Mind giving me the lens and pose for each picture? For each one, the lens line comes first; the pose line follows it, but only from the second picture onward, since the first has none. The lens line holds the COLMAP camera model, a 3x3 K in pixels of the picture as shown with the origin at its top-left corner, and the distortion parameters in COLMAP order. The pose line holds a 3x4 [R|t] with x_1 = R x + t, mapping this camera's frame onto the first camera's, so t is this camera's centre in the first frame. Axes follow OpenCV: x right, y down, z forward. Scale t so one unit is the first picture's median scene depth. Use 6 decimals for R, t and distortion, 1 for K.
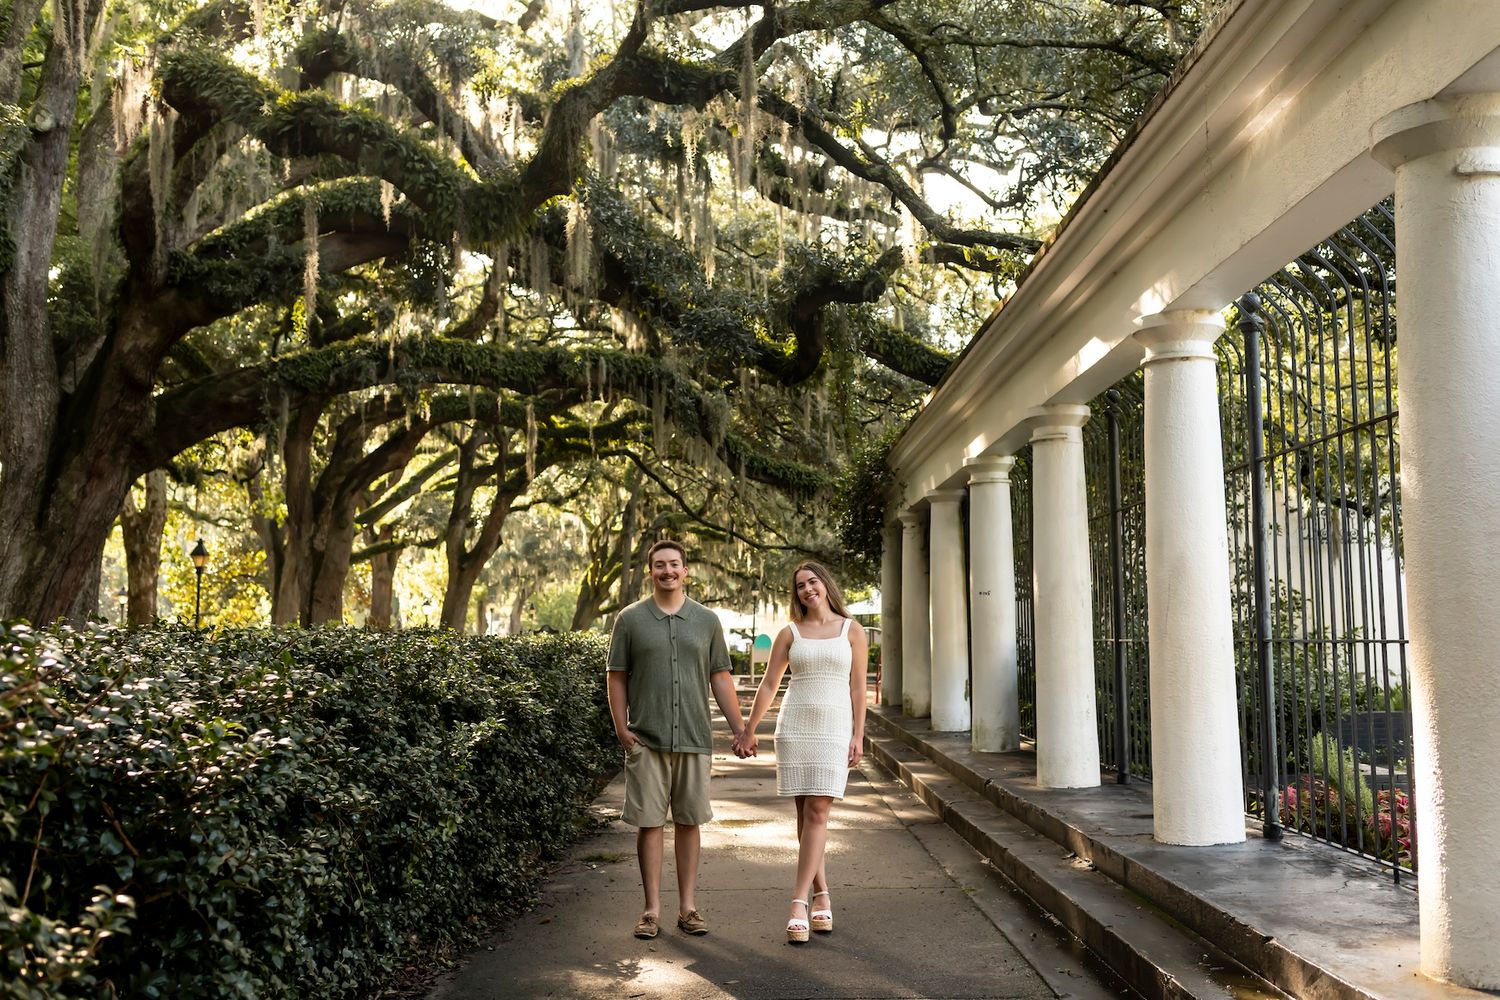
lens RADIAL K [[1446.8, 0, 759.8], [0, 1446.8, 494.9], [0, 0, 1]] dist [0.004587, -0.002481]
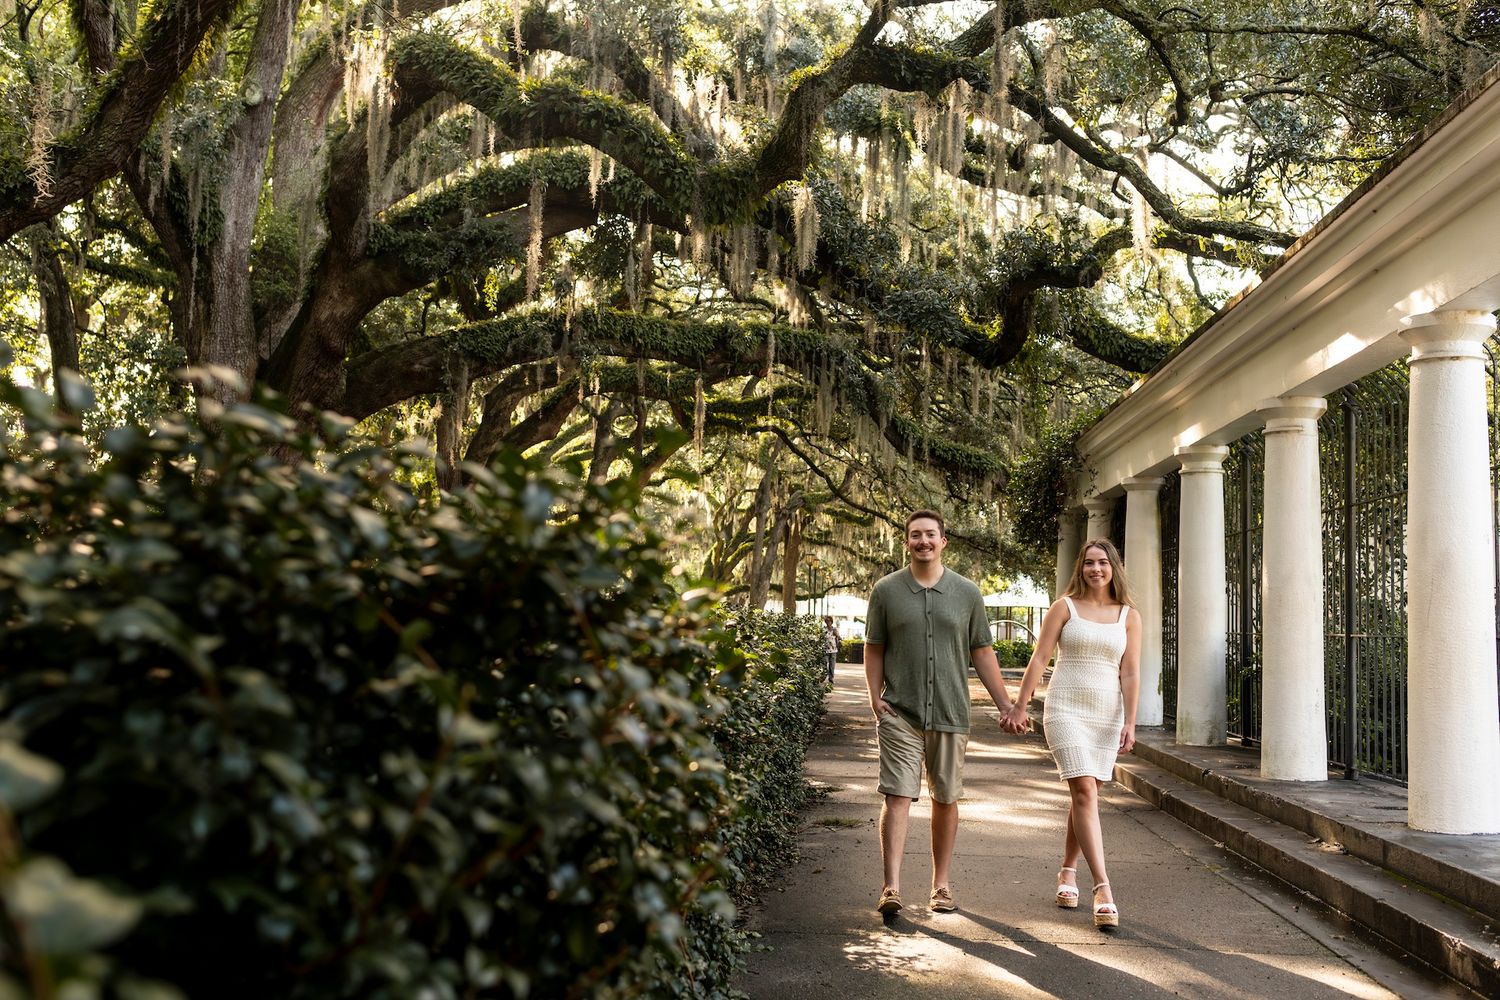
lens RADIAL K [[1528.8, 0, 720.6], [0, 1528.8, 486.1], [0, 0, 1]] dist [0.002657, 0.006442]
pose [[0.993846, 0.029505, -0.106769, -0.038300], [-0.028646, 0.999544, 0.009573, 0.000122], [0.107002, -0.006455, 0.994238, -0.047676]]
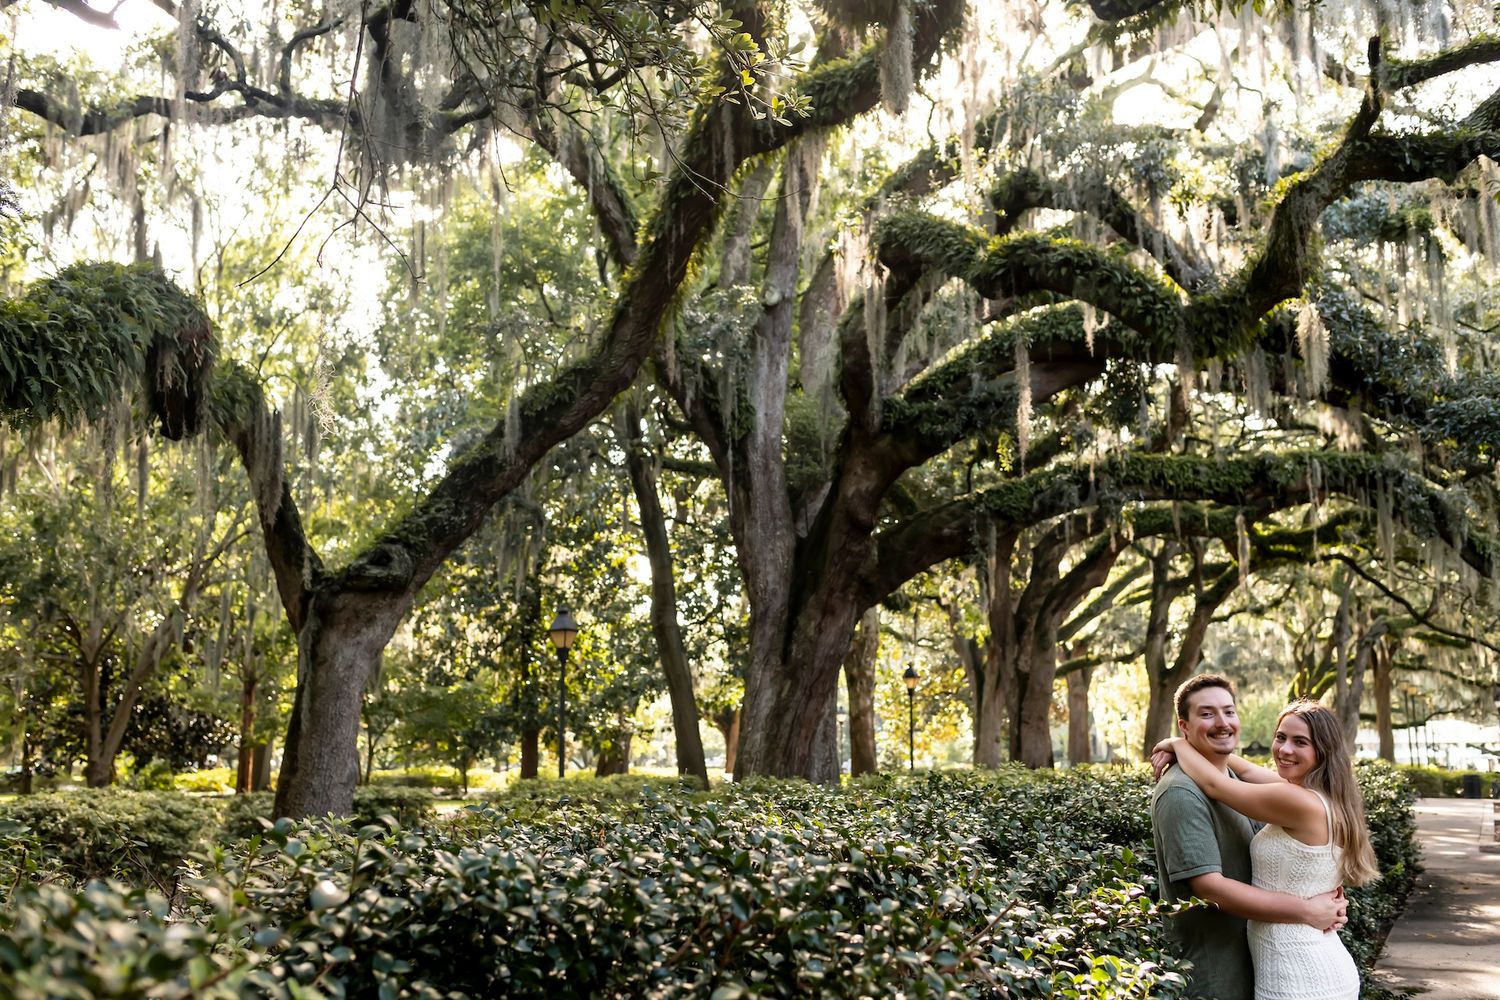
lens RADIAL K [[1441.0, 0, 750.0], [0, 1441.0, 500.0], [0, 0, 1]] dist [0.003614, 0.006723]
pose [[0.890023, -0.077113, -0.449348, -0.023241], [0.043659, 0.995479, -0.084359, -0.008981], [0.453821, 0.055463, 0.889365, 0.015282]]
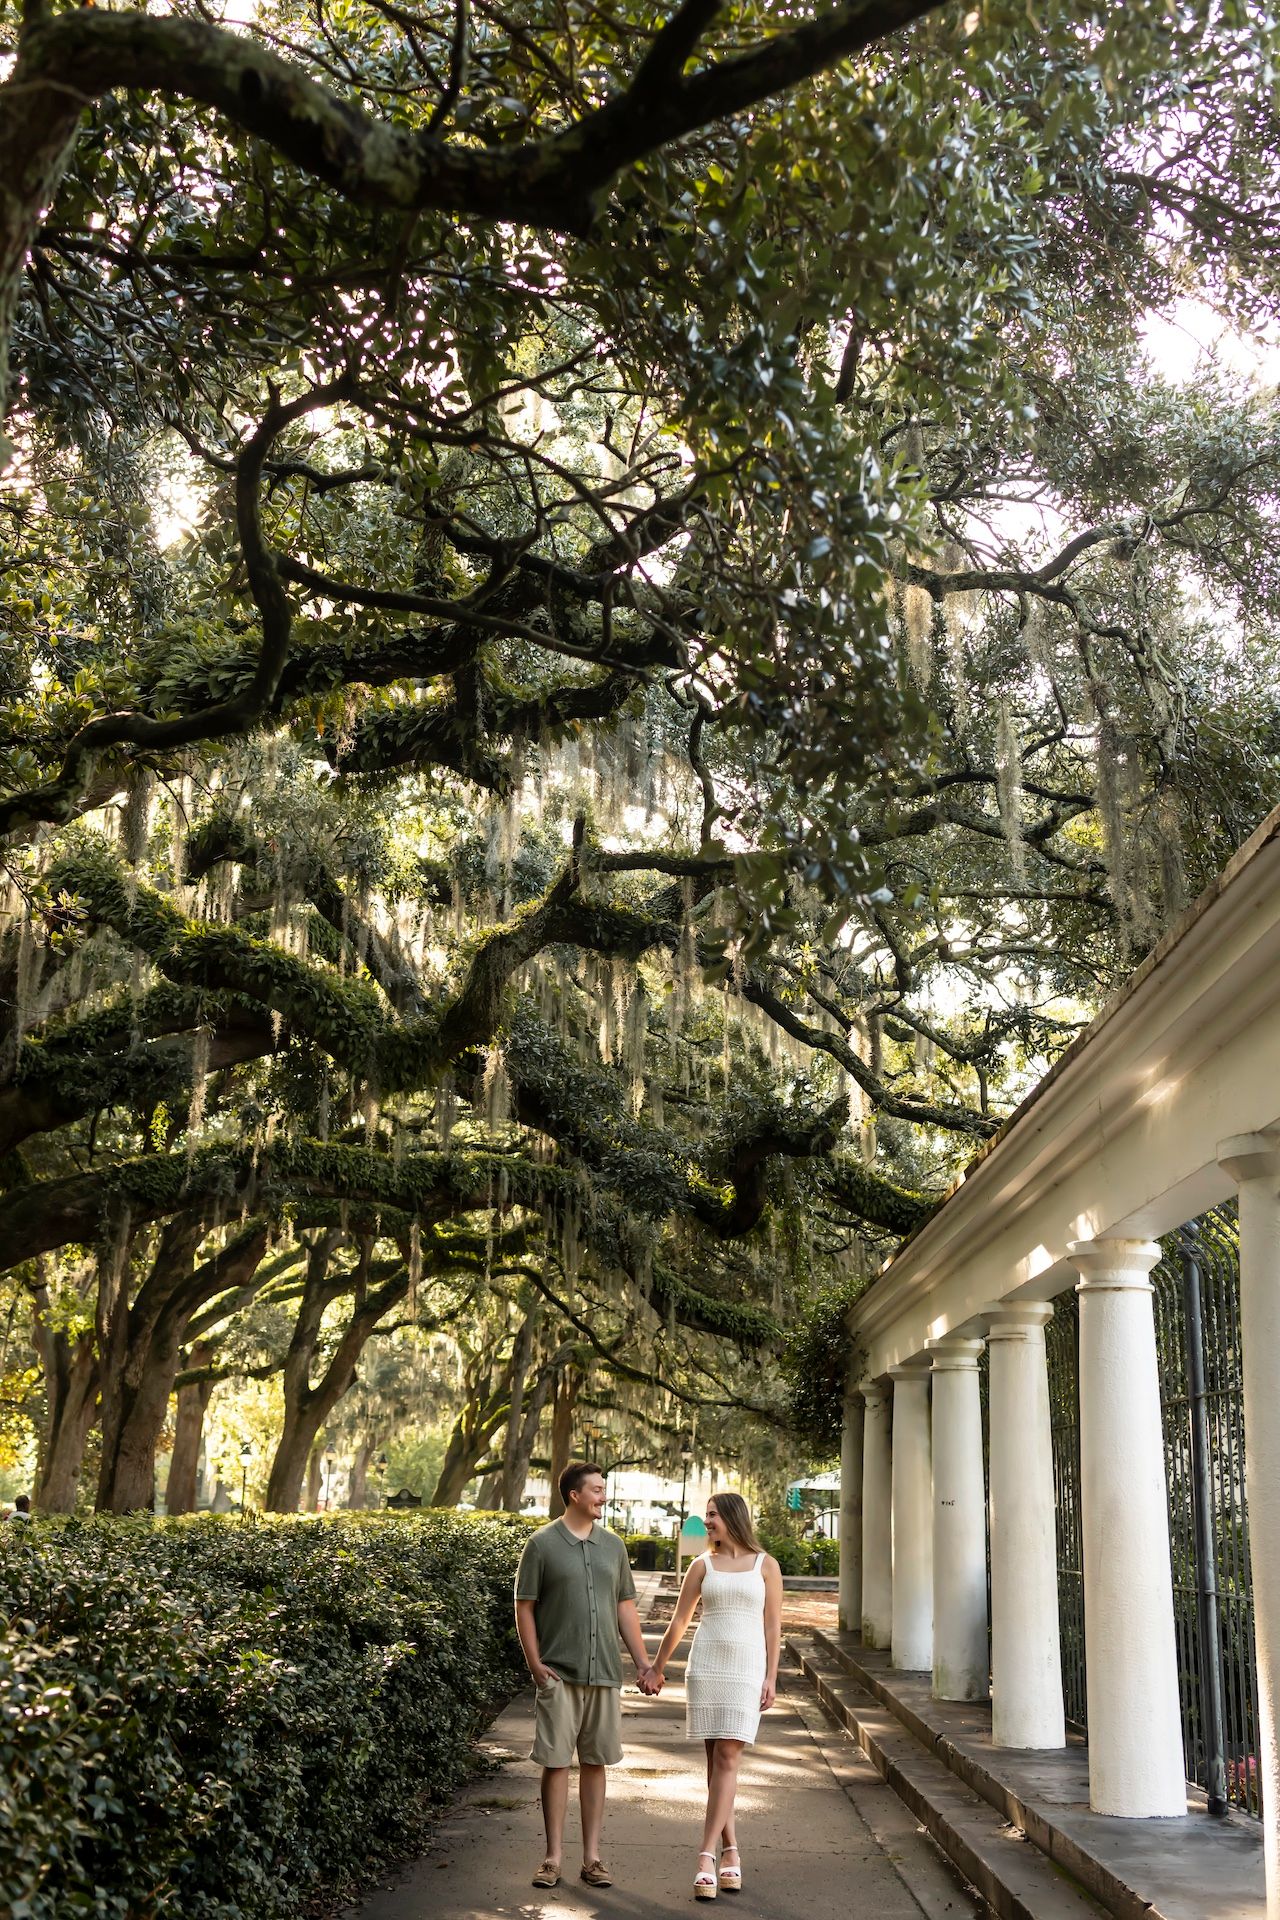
lens RADIAL K [[1942.9, 0, 600.4], [0, 1942.9, 948.6], [0, 0, 1]] dist [0.008730, 0.000563]
pose [[0.998101, 0.027290, -0.055224, 0.003816], [-0.036896, 0.982752, -0.181210, -0.025861], [0.049326, 0.182904, 0.981893, -0.132747]]
